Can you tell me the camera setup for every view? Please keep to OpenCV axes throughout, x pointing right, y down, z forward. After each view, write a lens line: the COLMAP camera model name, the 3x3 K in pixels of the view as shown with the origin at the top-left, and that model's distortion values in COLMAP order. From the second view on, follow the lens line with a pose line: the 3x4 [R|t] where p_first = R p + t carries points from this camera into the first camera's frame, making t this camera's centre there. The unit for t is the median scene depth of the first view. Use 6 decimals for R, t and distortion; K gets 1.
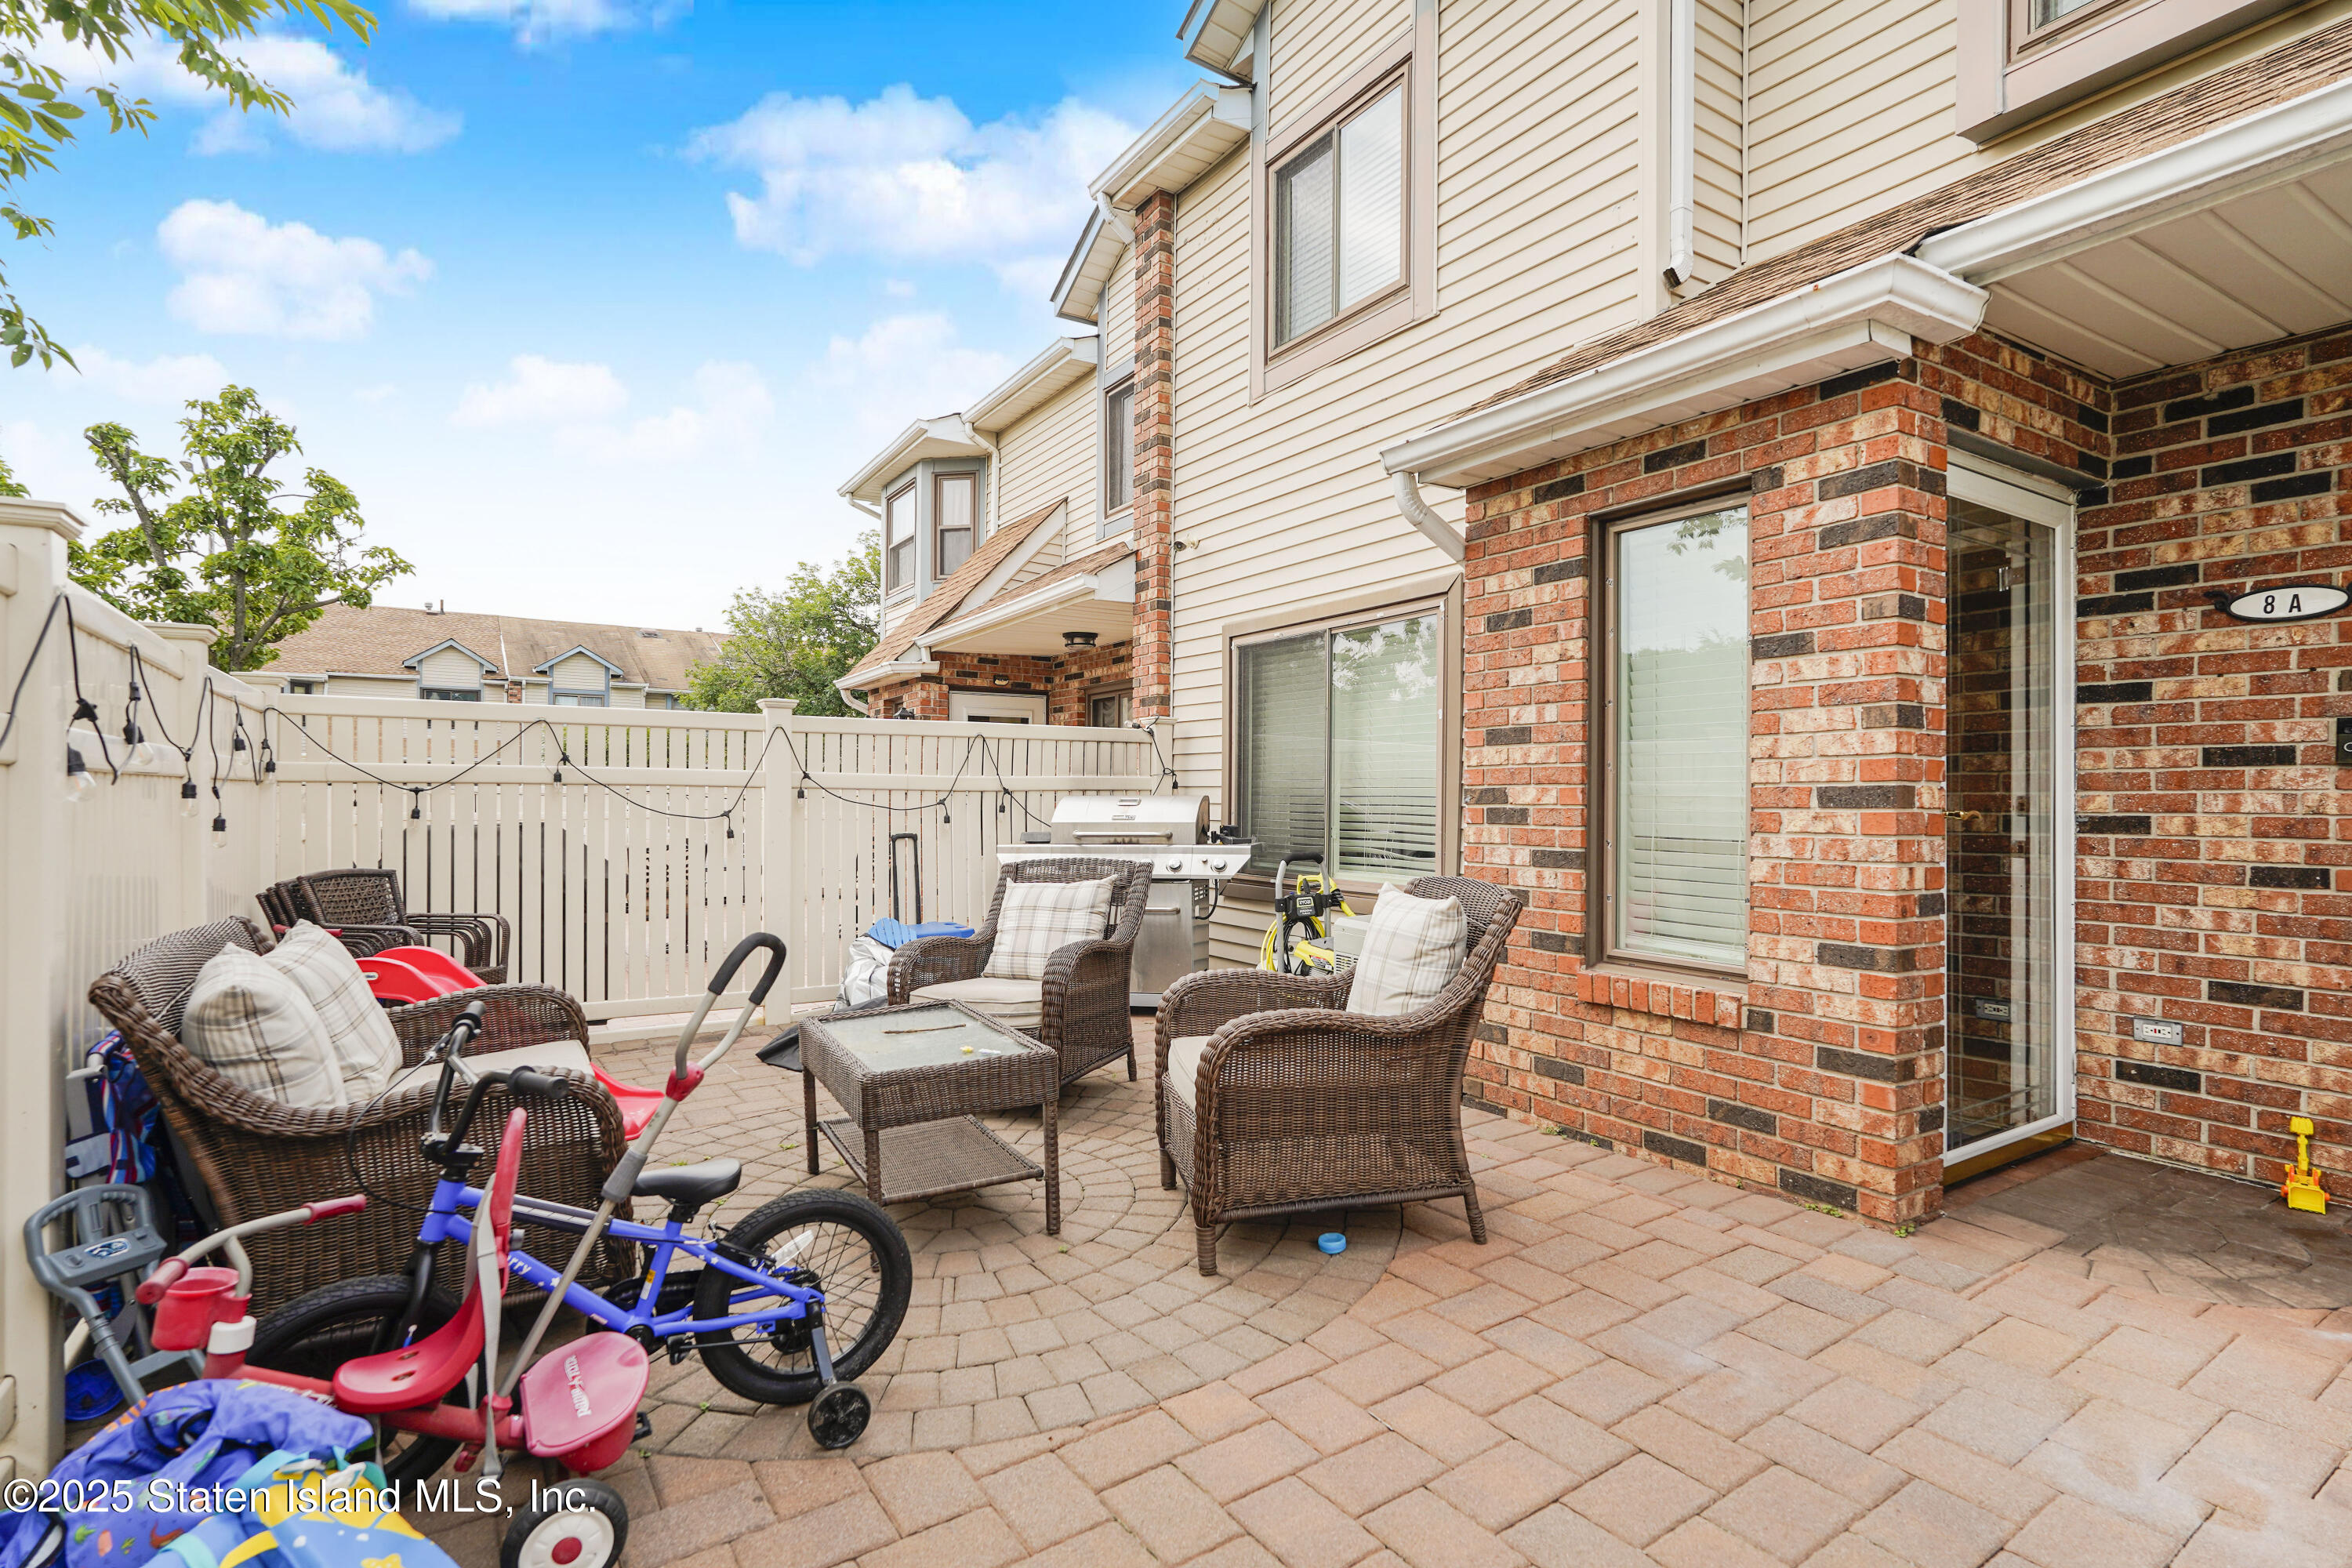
lens RADIAL K [[1145.3, 0, 1176.0], [0, 1145.3, 784.0], [0, 0, 1]] dist [0.003280, 0.000415]
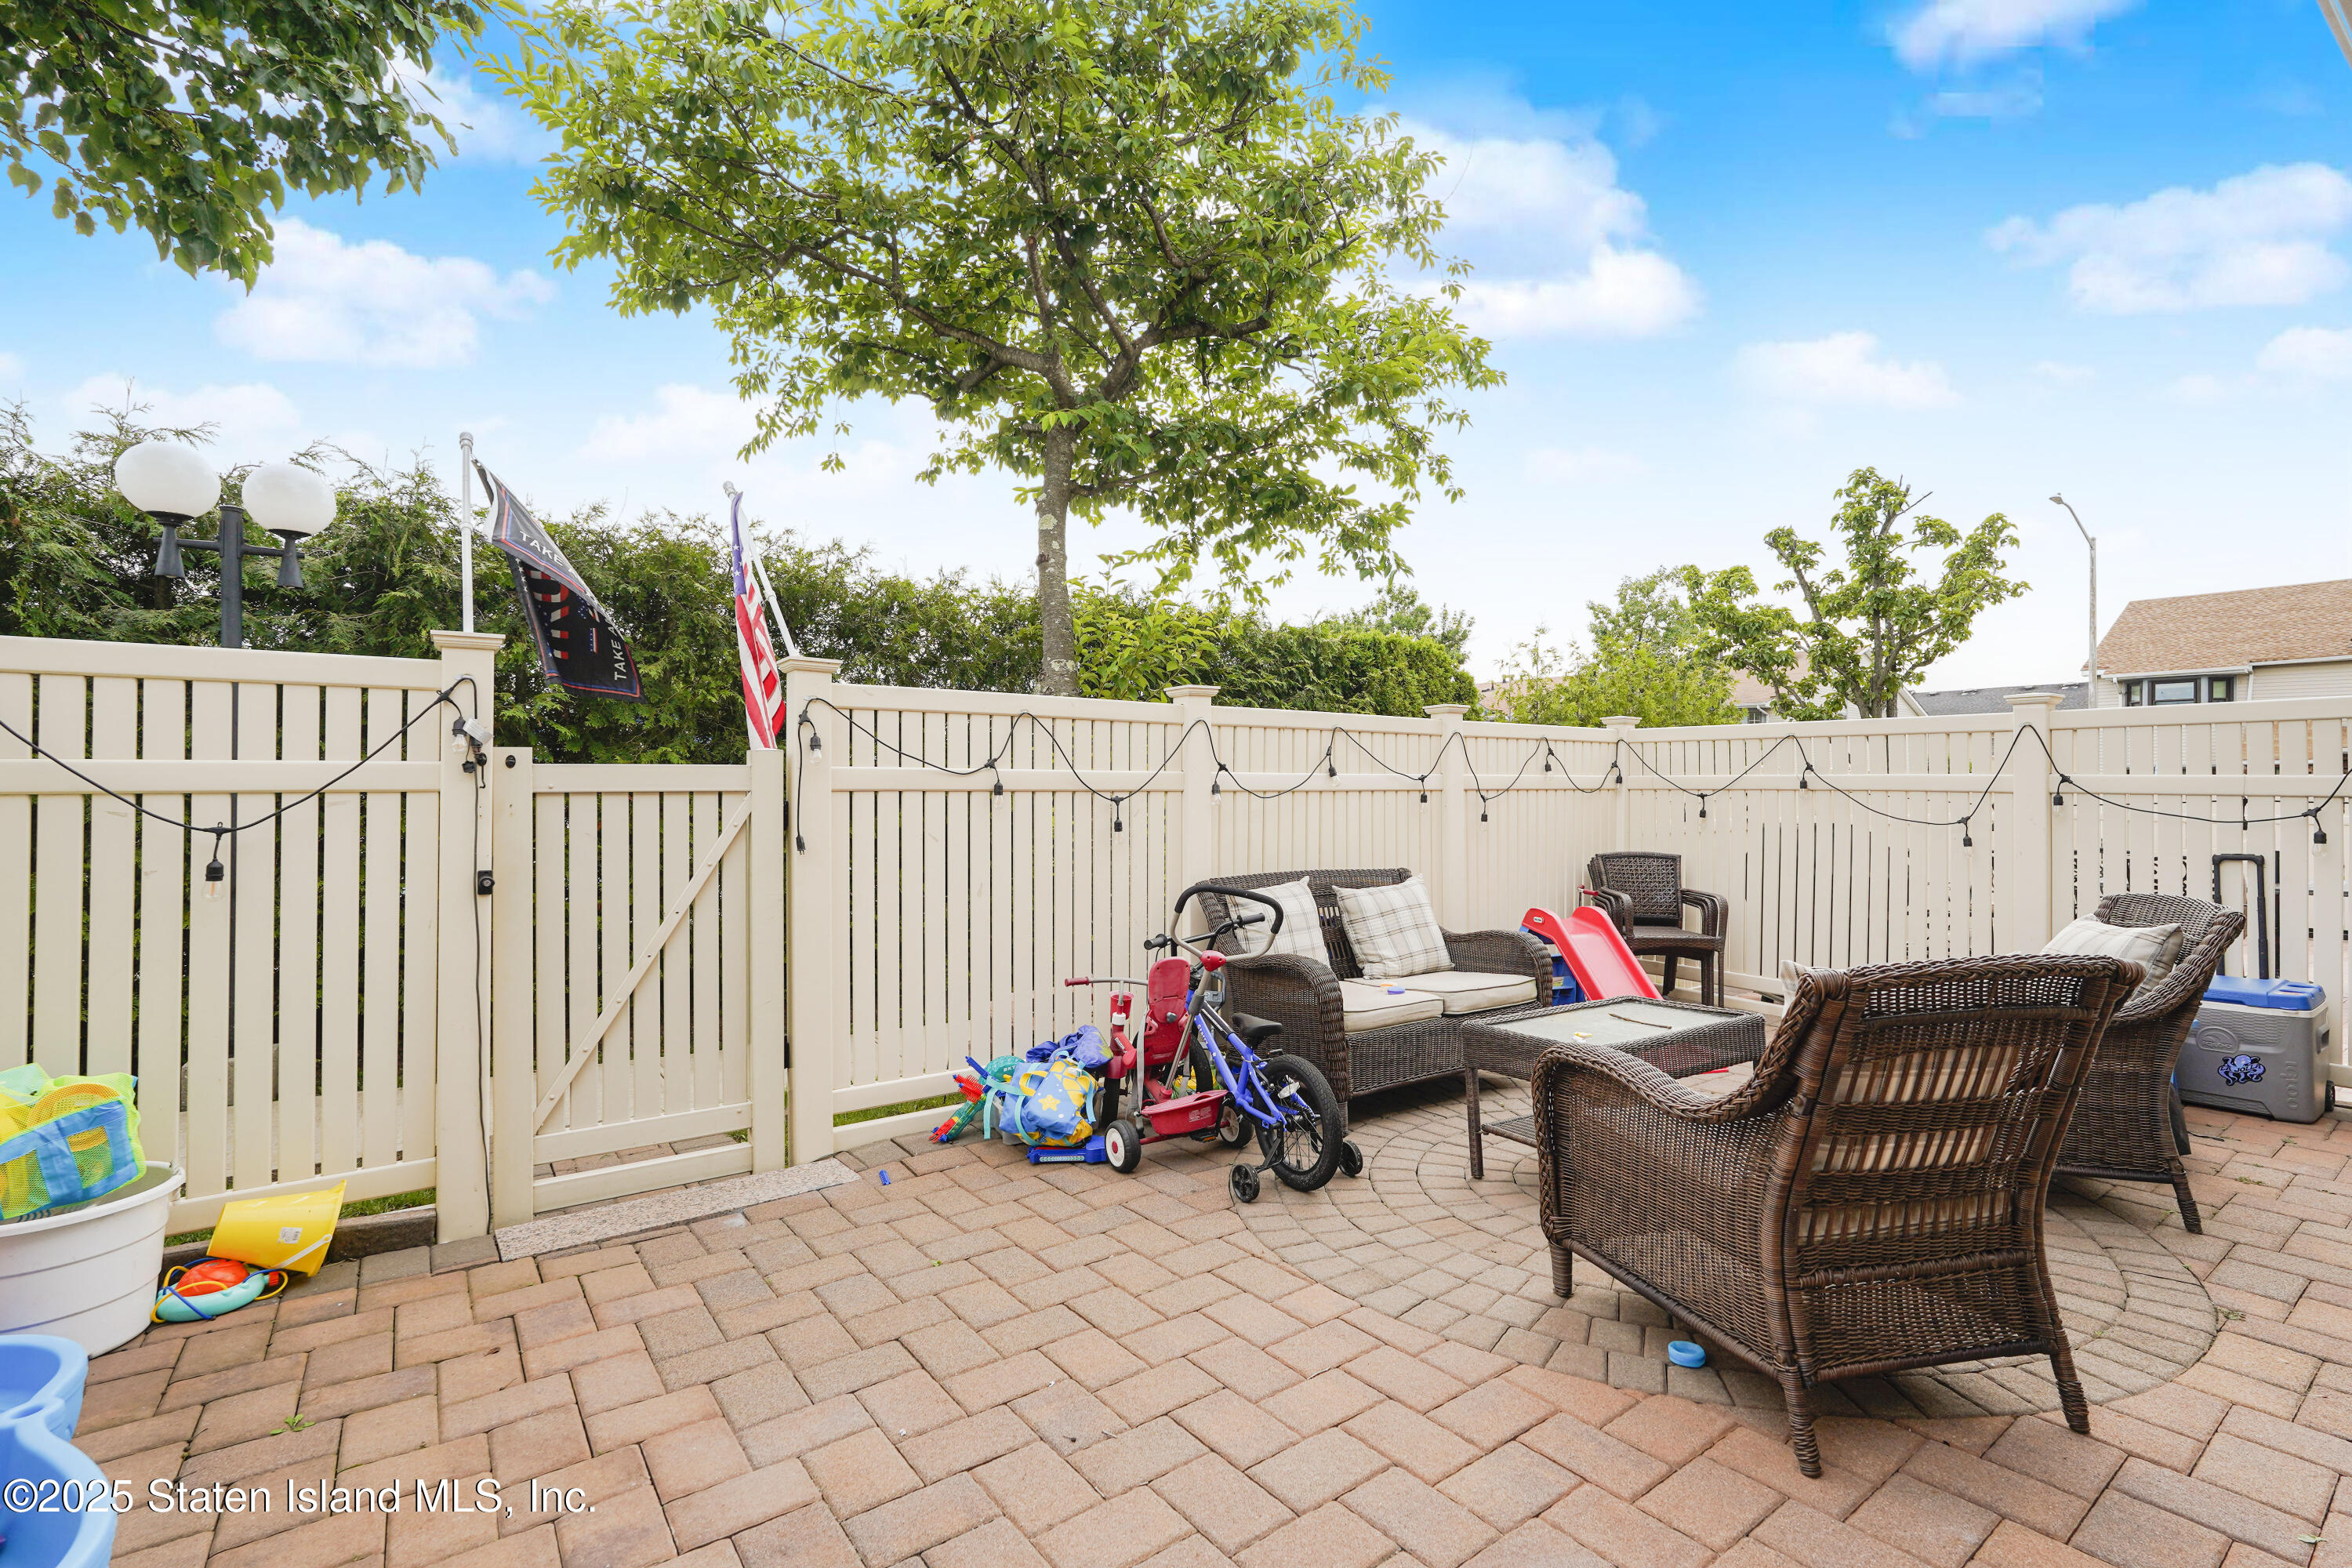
lens RADIAL K [[1052.2, 0, 1176.0], [0, 1052.2, 784.0], [0, 0, 1]] dist [-0.004066, 0.010129]
pose [[0.052602, -0.006559, -0.998594, 0.443639], [0.010891, 0.999923, -0.005994, -0.006170], [0.998556, -0.010560, 0.052669, 0.299737]]
